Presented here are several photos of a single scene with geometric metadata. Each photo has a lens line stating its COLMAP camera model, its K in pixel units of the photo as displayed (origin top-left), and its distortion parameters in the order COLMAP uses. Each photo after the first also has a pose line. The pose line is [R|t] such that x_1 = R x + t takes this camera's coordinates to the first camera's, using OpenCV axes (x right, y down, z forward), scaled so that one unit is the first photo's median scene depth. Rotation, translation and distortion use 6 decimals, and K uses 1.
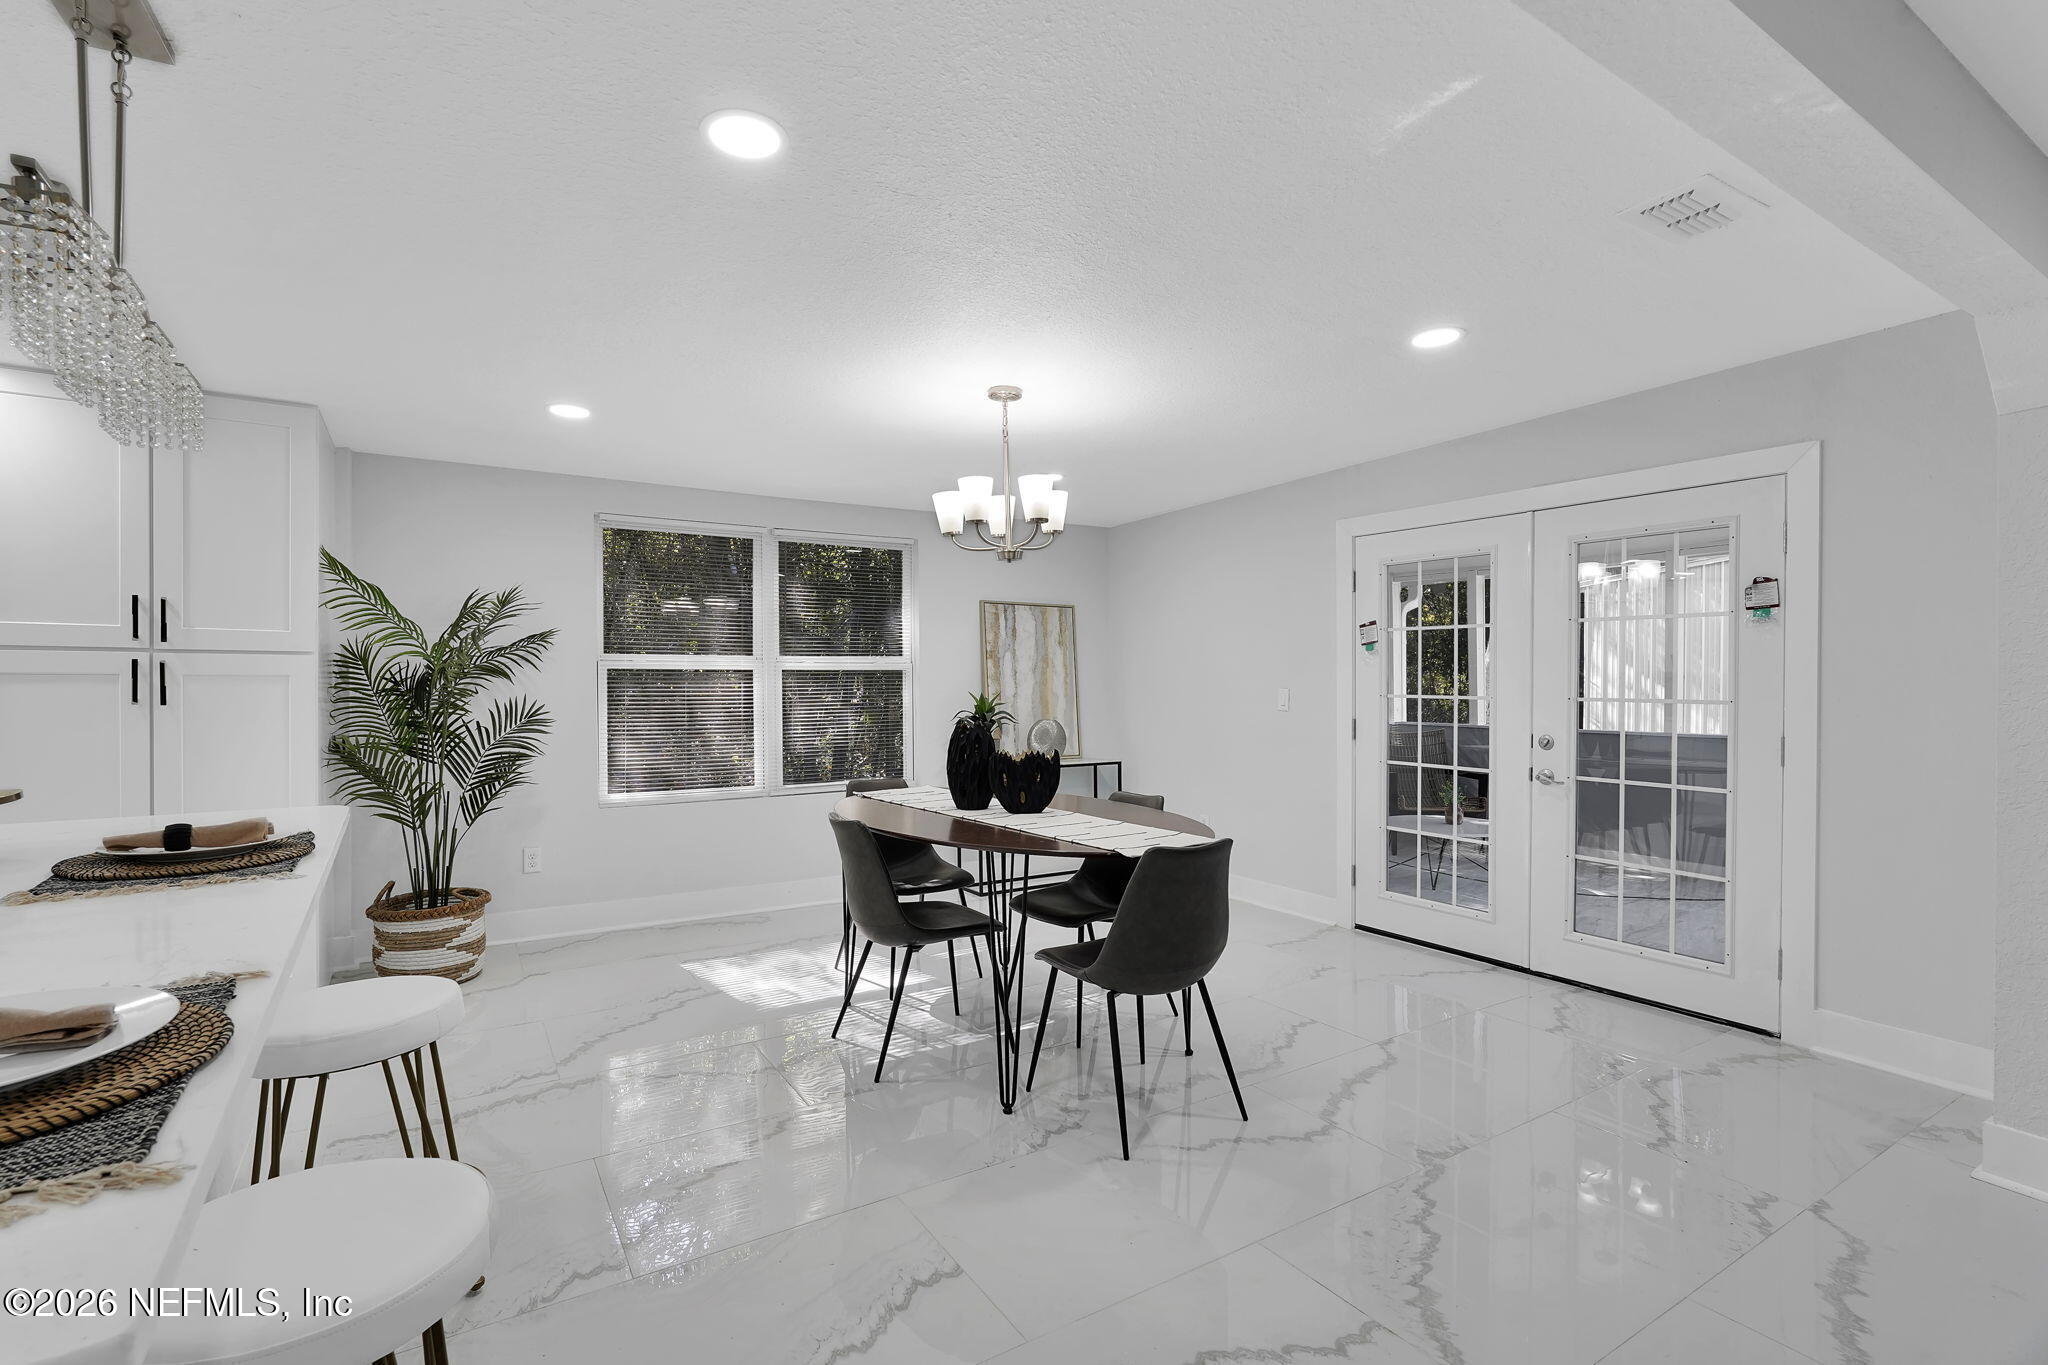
lens RADIAL K [[940.4, 0, 1010.0], [0, 940.4, 680.5], [0, 0, 1]] dist [0.000258, -0.000215]
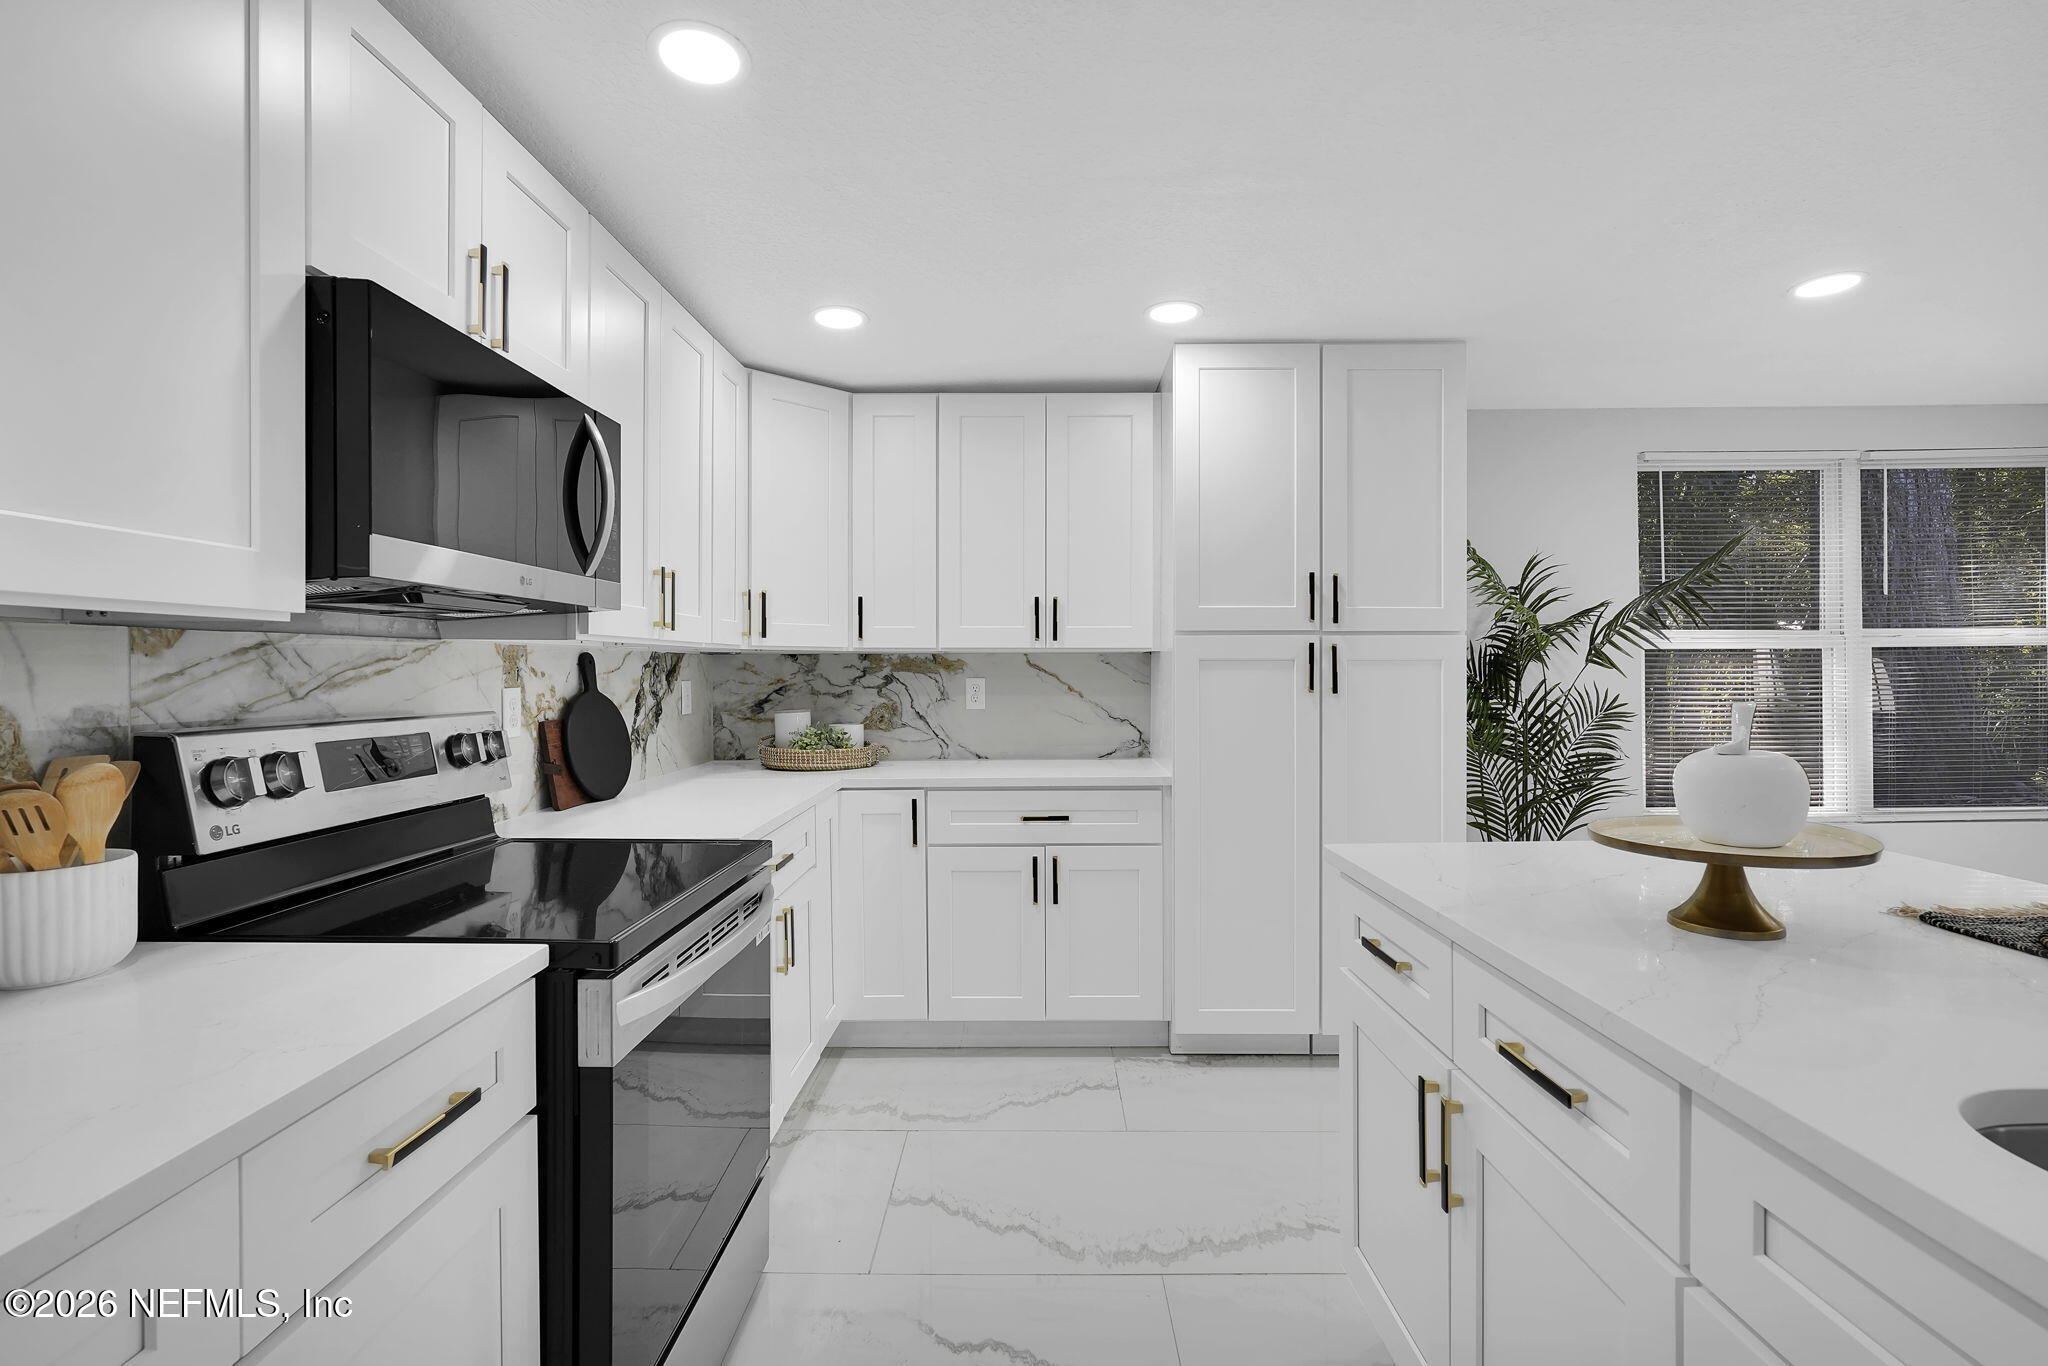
lens RADIAL K [[940.4, 0, 1010.0], [0, 940.4, 681.0], [0, 0, 1]] dist [0.000258, -0.000215]
pose [[0.822385, -0.000551, -0.568931, -0.468772], [0.006963, 0.999934, 0.009096, 0.003412], [0.568888, -0.011441, 0.822335, 0.050345]]
